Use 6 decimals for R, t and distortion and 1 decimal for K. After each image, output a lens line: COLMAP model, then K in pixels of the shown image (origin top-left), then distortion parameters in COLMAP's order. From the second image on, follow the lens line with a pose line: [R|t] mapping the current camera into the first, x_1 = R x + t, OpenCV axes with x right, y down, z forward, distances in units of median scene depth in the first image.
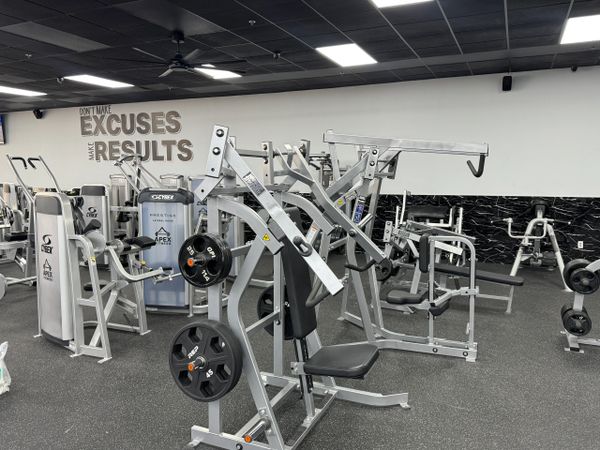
lens RADIAL K [[478.5, 0, 295.2], [0, 478.5, 221.5], [0, 0, 1]] dist [0.007889, -0.036123]
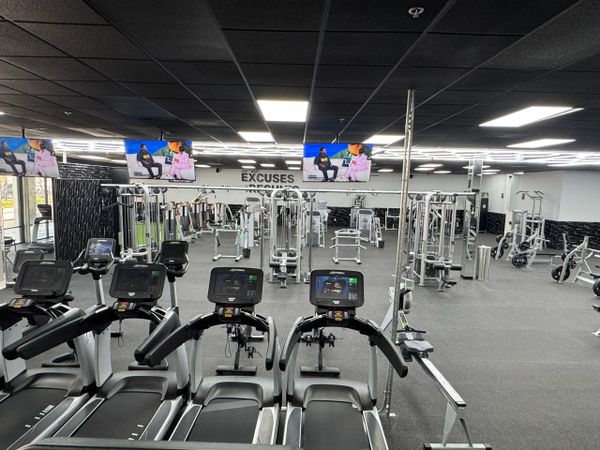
lens RADIAL K [[361.3, 0, 301.5], [0, 361.3, 221.9], [0, 0, 1]] dist [-0.002229, 0.001471]
pose [[0.900850, -0.021265, 0.433609, -1.707541], [0.018108, 0.999771, 0.011410, -0.000554], [-0.433752, -0.002427, 0.901029, -1.235621]]
